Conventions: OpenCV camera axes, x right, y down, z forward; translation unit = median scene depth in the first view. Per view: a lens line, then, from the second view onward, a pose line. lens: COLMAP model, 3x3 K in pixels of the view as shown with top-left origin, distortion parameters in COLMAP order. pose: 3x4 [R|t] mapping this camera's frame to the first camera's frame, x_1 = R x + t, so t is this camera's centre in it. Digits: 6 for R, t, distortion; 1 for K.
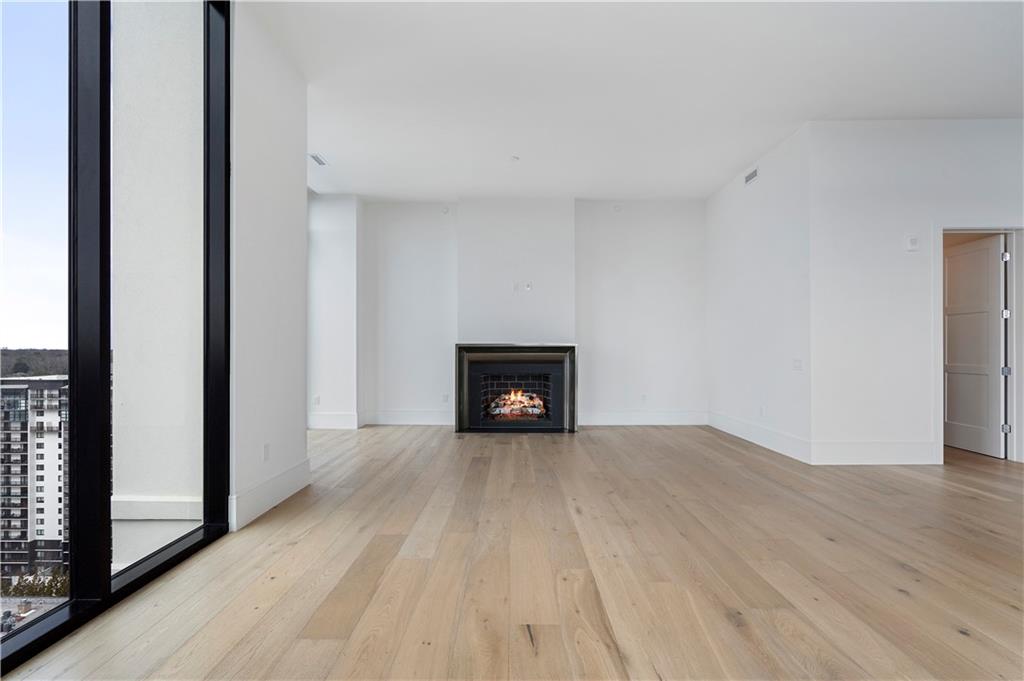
lens RADIAL K [[467.4, 0, 506.9], [0, 467.4, 346.5], [0, 0, 1]] dist [-0.002998, 0.000882]
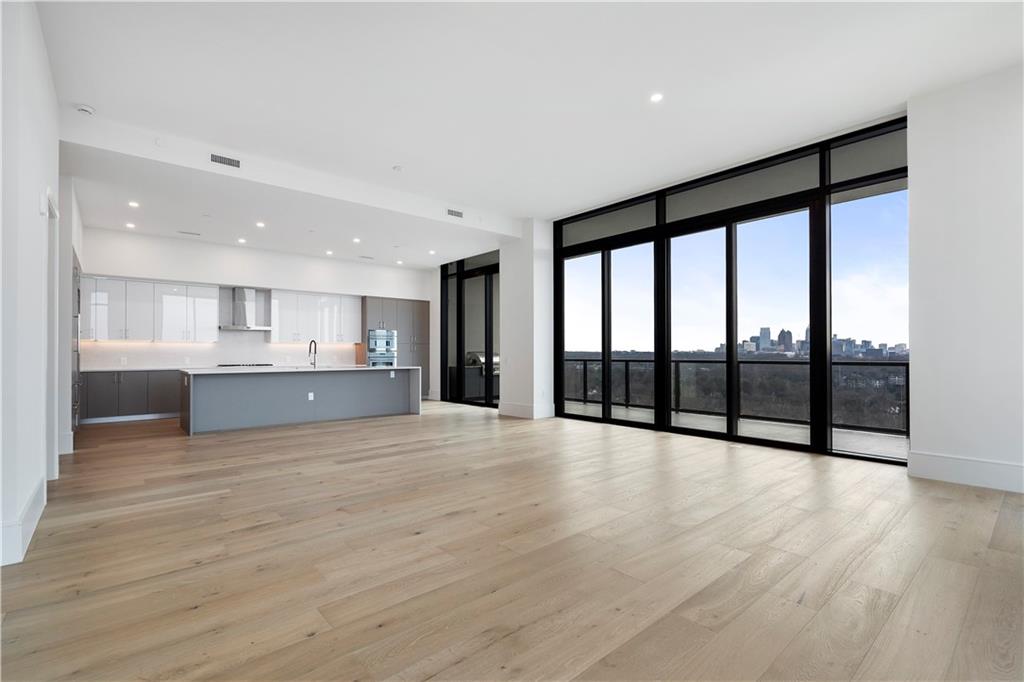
lens RADIAL K [[467.4, 0, 506.0], [0, 467.4, 346.6], [0, 0, 1]] dist [-0.002998, 0.000882]
pose [[-0.655527, 0.012638, 0.755066, -0.163763], [-0.004170, 0.999784, -0.020354, 0.011758], [-0.755160, -0.016491, -0.655333, 1.095119]]
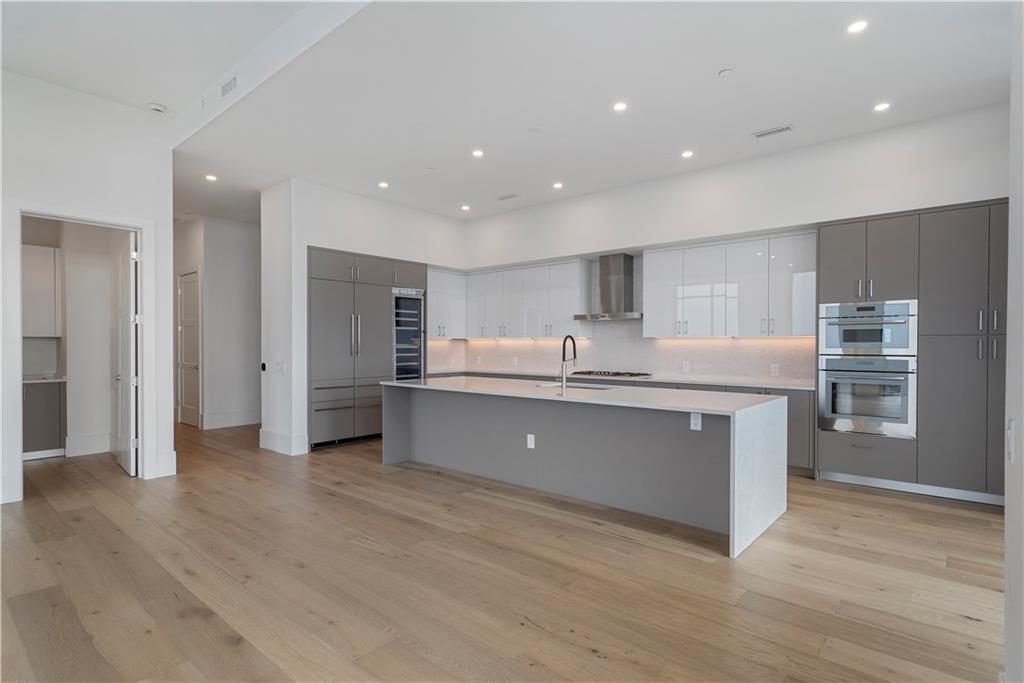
lens RADIAL K [[518.5, 0, 507.0], [0, 518.5, 346.9], [0, 0, 1]] dist [0.000230, -0.000172]
pose [[0.646626, -0.002636, 0.762803, 0.928556], [-0.008231, 0.999912, 0.010433, -0.039038], [-0.762763, -0.013025, 0.646547, -0.272703]]
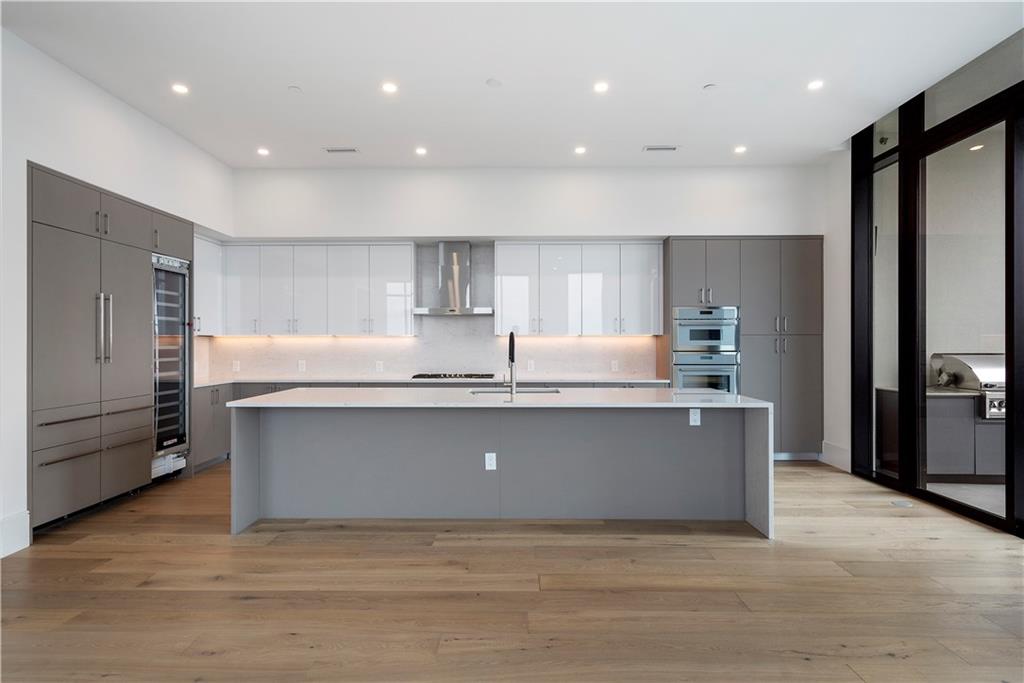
lens RADIAL K [[560.5, 0, 509.9], [0, 560.5, 343.5], [0, 0, 1]] dist [0.004241, -0.000616]
pose [[0.001792, -0.000414, 0.999998, 0.824350], [-0.007578, 0.999971, 0.000428, -0.032371], [-0.999970, -0.007579, 0.001789, 0.394647]]
